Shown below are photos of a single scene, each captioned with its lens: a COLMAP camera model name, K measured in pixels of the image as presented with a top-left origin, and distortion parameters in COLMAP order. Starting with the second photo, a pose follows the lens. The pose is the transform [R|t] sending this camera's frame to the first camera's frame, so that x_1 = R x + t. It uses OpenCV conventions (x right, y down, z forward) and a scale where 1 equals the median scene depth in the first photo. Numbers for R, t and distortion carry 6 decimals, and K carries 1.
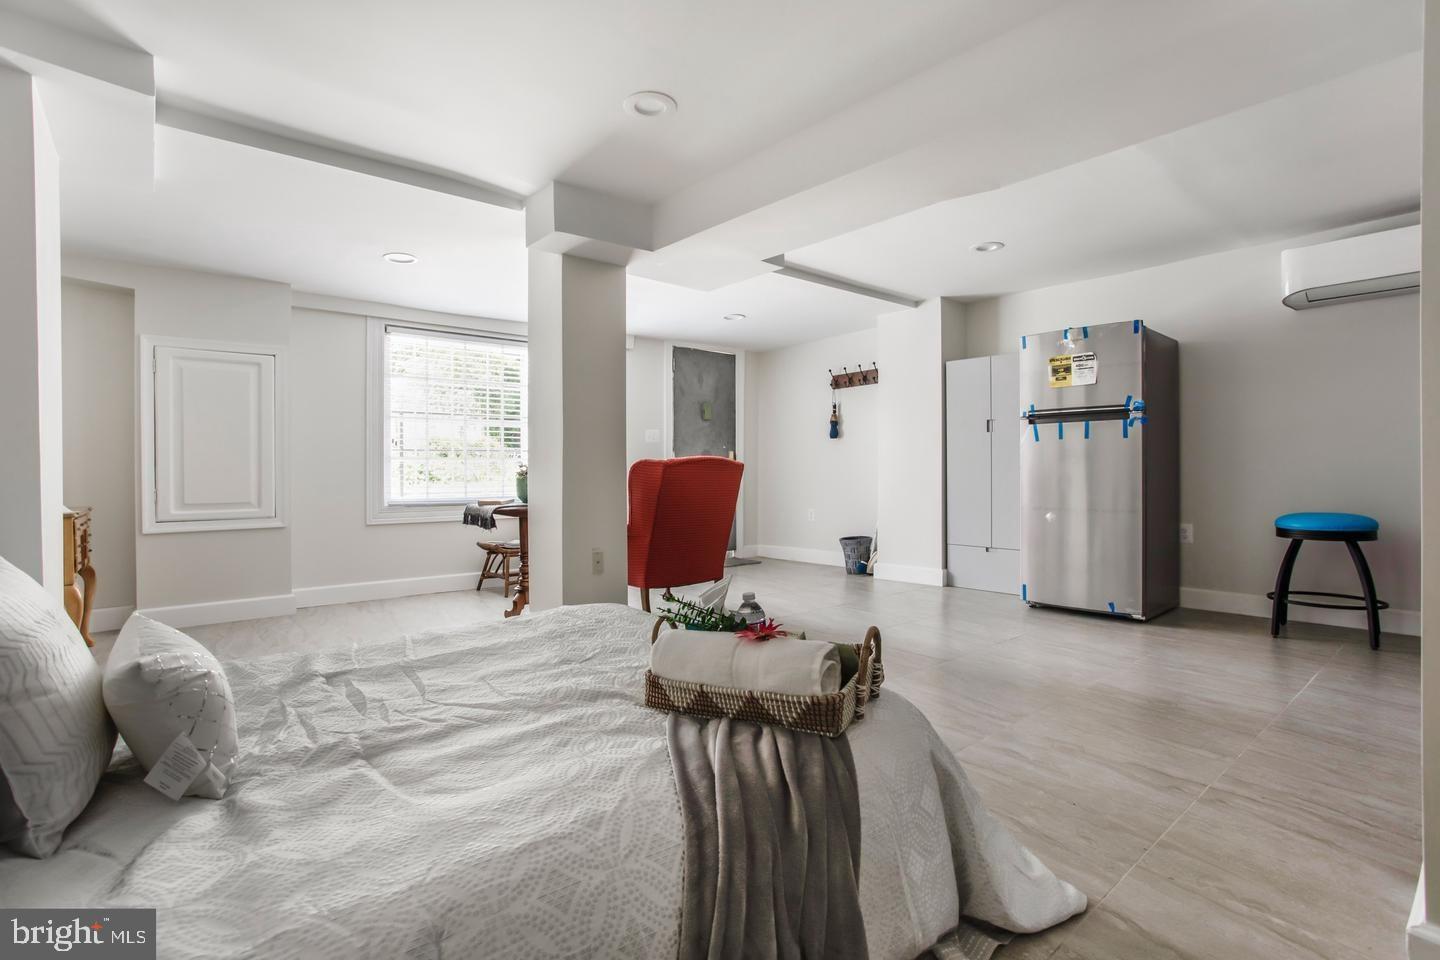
lens RADIAL K [[698.2, 0, 720.0], [0, 698.2, 473.7], [0, 0, 1]] dist [-0.051272, 0.028329]
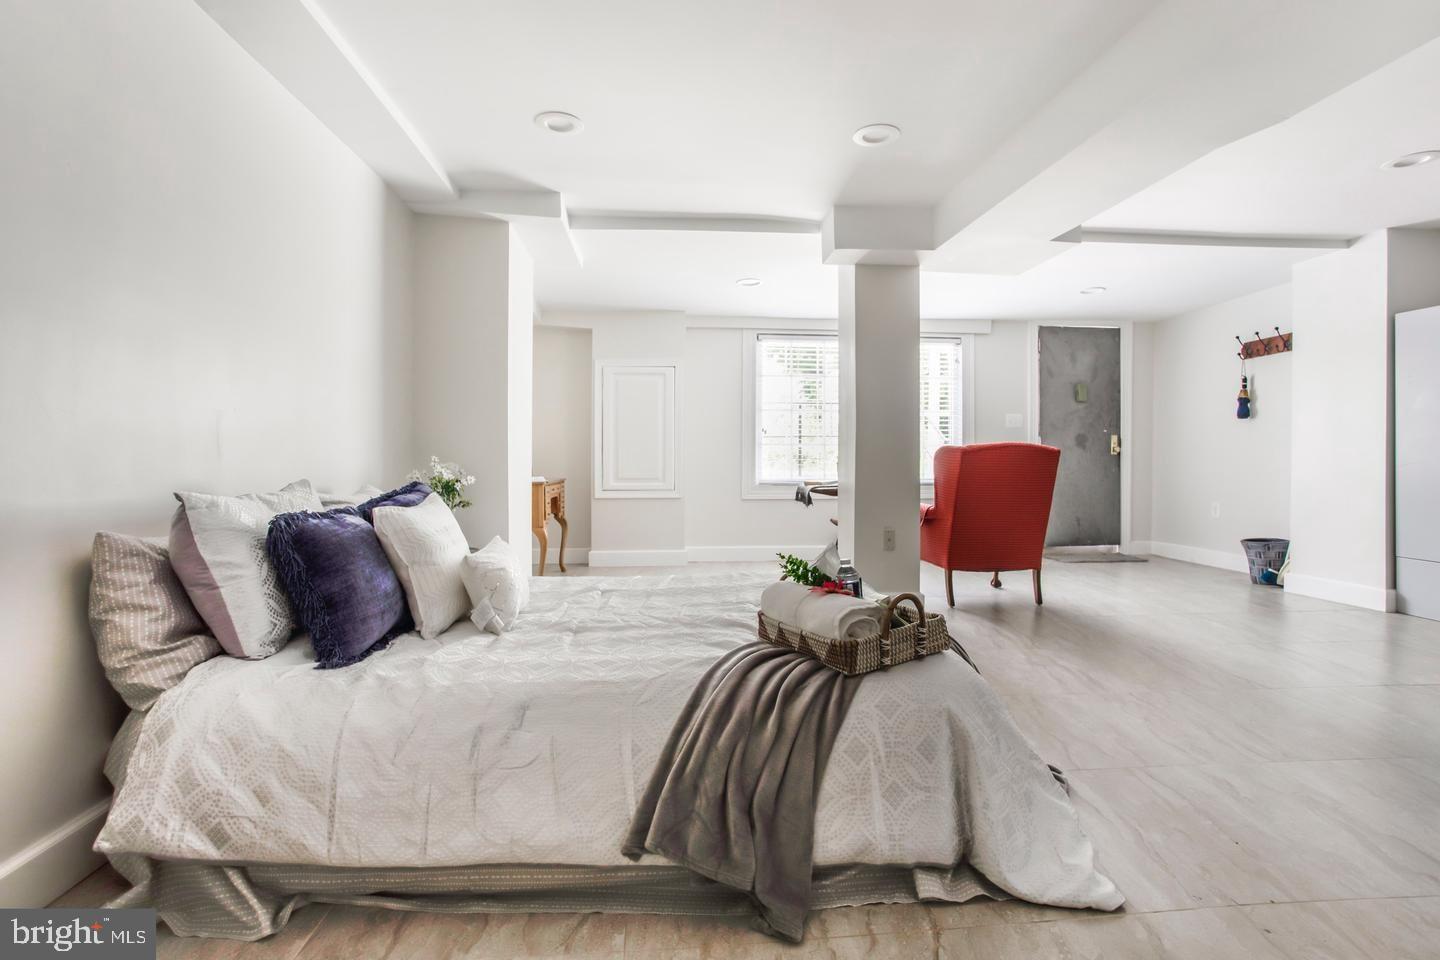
lens RADIAL K [[703.2, 0, 719.2], [0, 703.2, 453.0], [0, 0, 1]] dist [-0.058922, 0.037852]
pose [[0.812129, 0.003850, -0.583465, 0.178885], [-0.007845, 0.999960, -0.004321, -0.001843], [0.583425, 0.008086, 0.812127, -0.036951]]
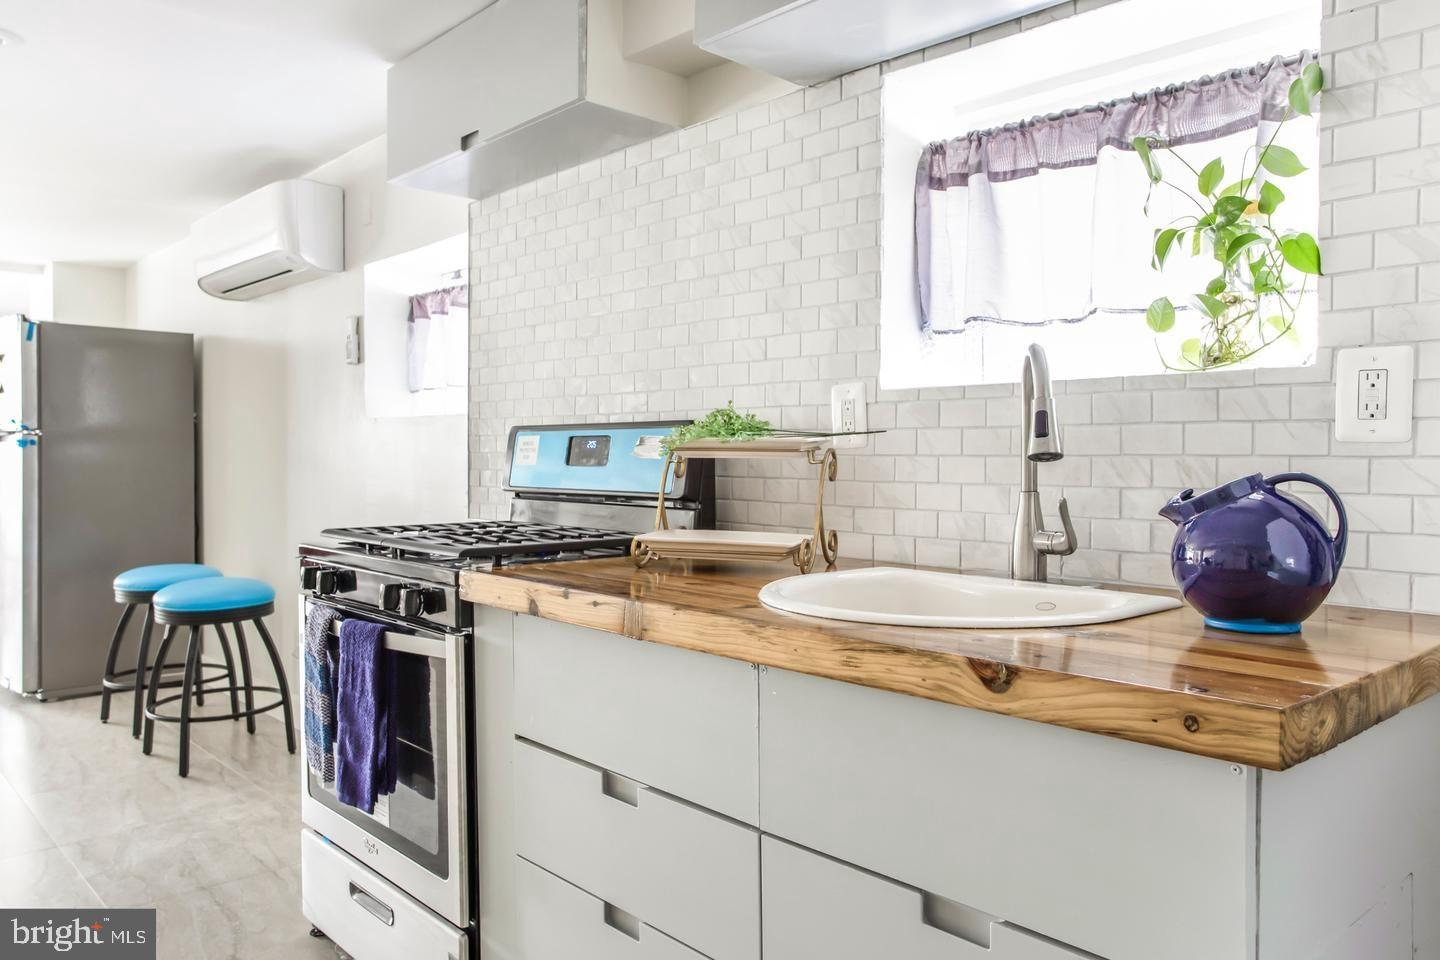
lens RADIAL K [[1066.4, 0, 720.0], [0, 1066.4, 480.0], [0, 0, 1]] dist [-0.064587, 0.090302]
pose [[0.999451, 0.005165, 0.032730, 1.081970], [-0.005800, 0.999796, 0.019358, -0.050395], [-0.032623, -0.019537, 0.999277, -0.175516]]
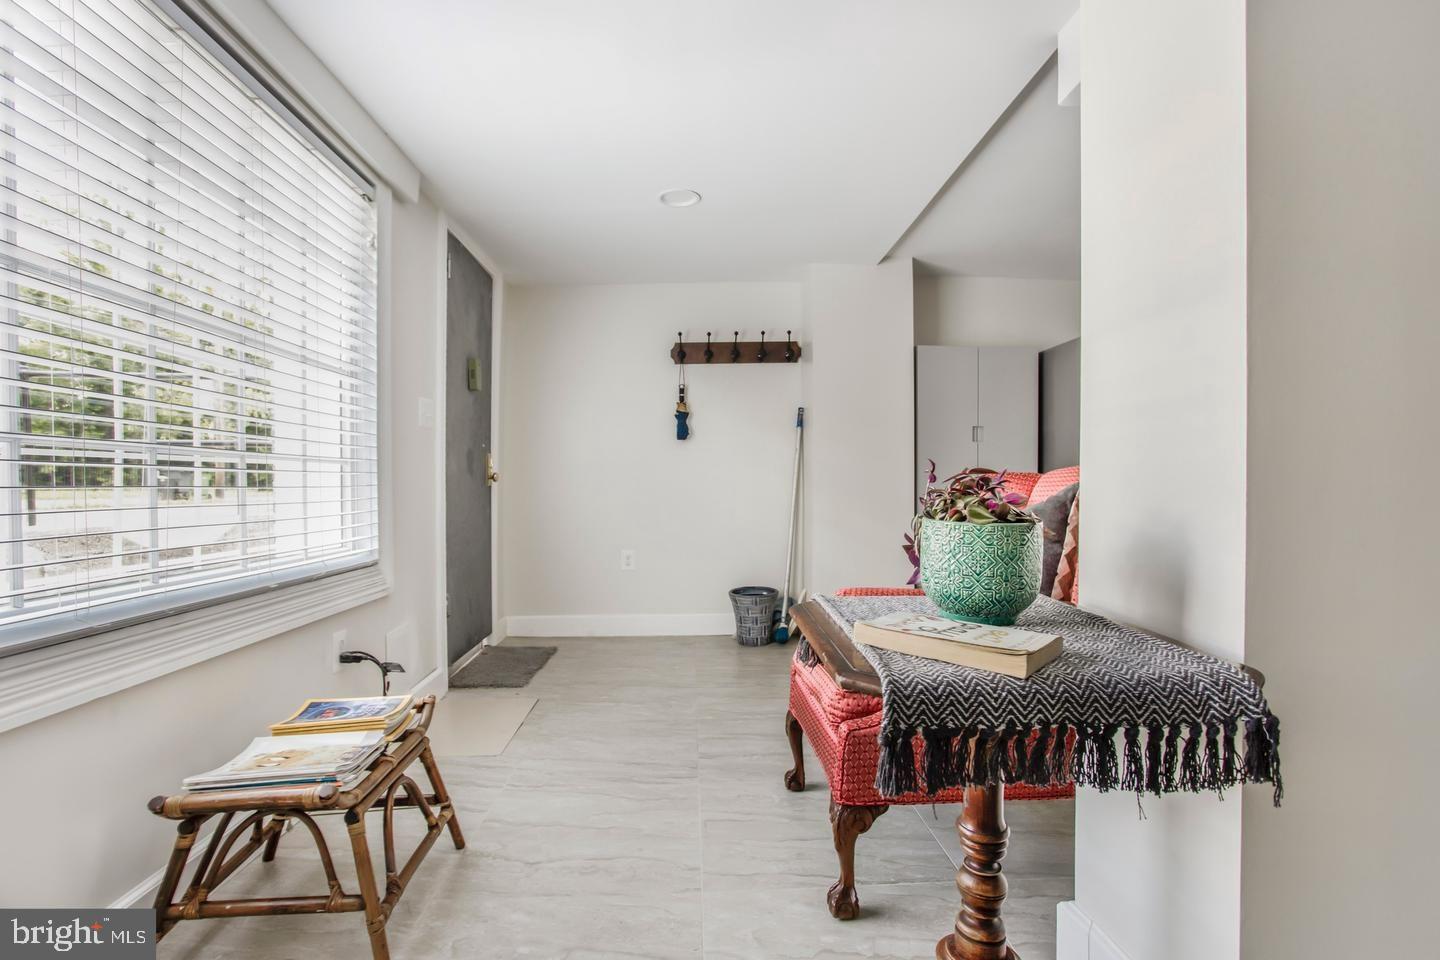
lens RADIAL K [[707.2, 0, 717.8], [0, 707.2, 488.4], [0, 0, 1]] dist [-0.055335, 0.029123]
pose [[0.617673, 0.002629, 0.786431, -0.439152], [0.000456, 0.999993, -0.003701, -0.003736], [-0.786435, 0.002644, 0.617667, 0.754642]]
